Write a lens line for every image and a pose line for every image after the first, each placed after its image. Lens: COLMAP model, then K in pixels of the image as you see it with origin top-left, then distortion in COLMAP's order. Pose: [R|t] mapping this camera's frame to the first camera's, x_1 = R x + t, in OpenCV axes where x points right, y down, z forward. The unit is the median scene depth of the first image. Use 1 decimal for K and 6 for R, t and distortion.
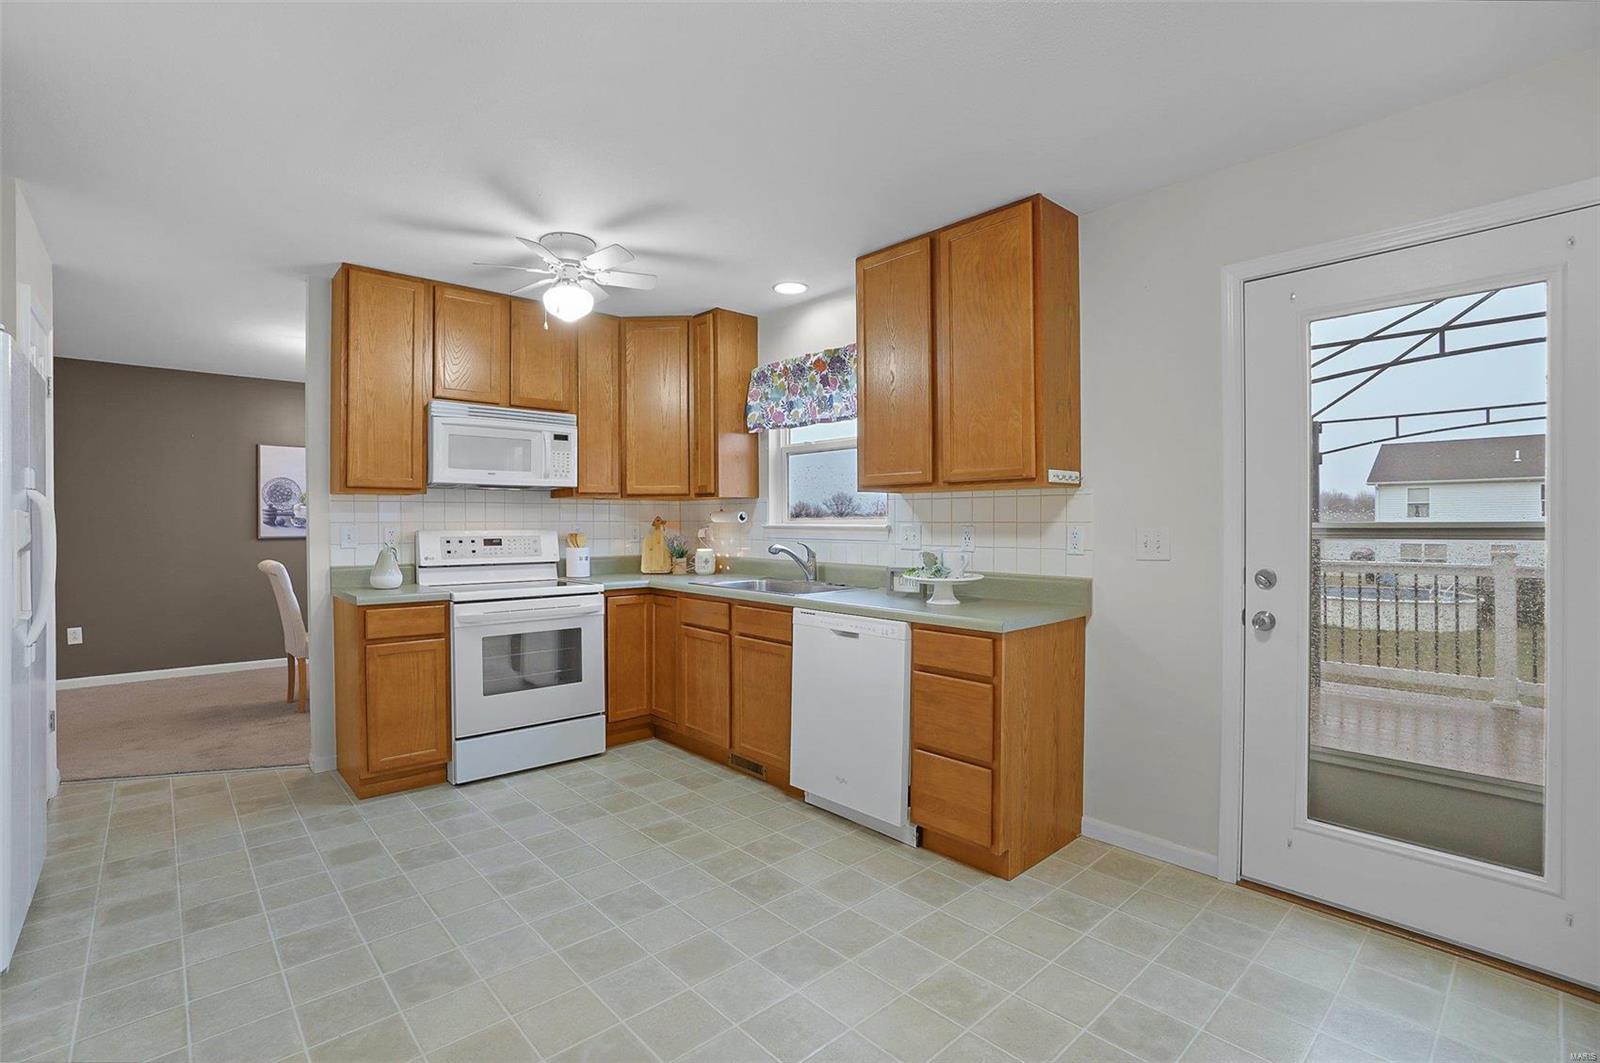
lens RADIAL K [[704.5, 0, 800.0], [0, 704.5, 531.5], [0, 0, 1]] dist [-0.064678, 0.022958]
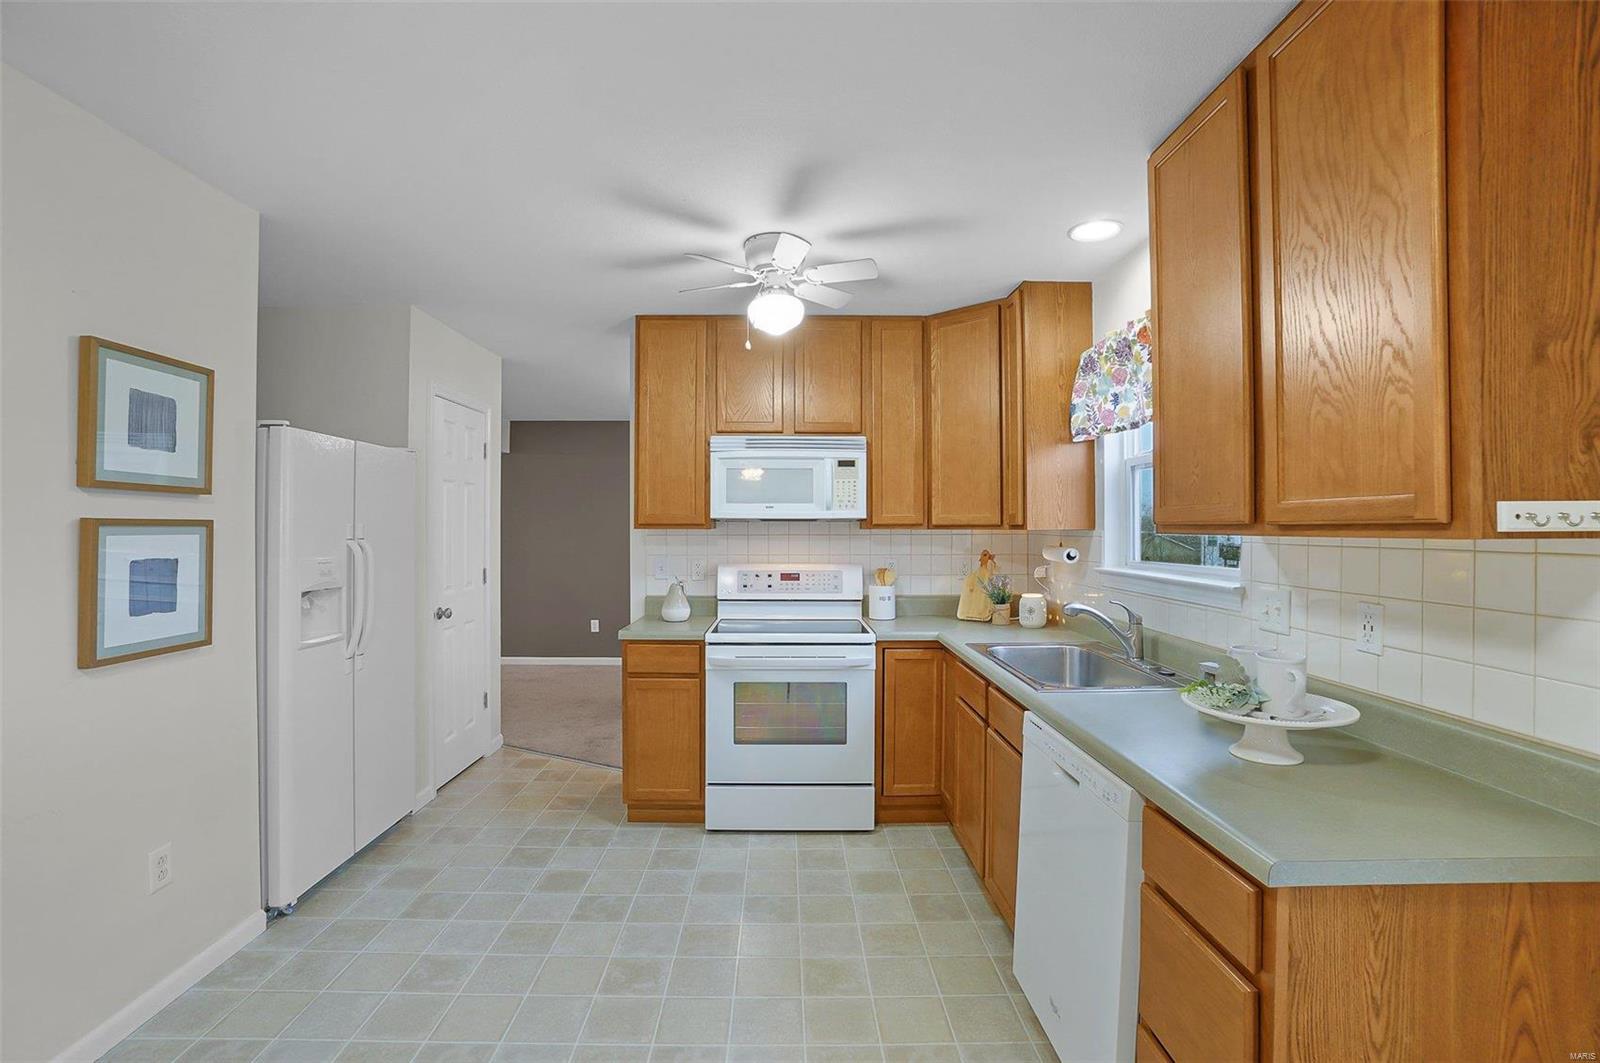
lens RADIAL K [[704.5, 0, 800.0], [0, 704.5, 531.5], [0, 0, 1]] dist [-0.064678, 0.022958]
pose [[0.752285, 0.006128, -0.658810, 0.212658], [-0.012517, 0.999909, -0.004992, -0.044049], [0.658719, 0.012002, 0.752293, 0.295290]]
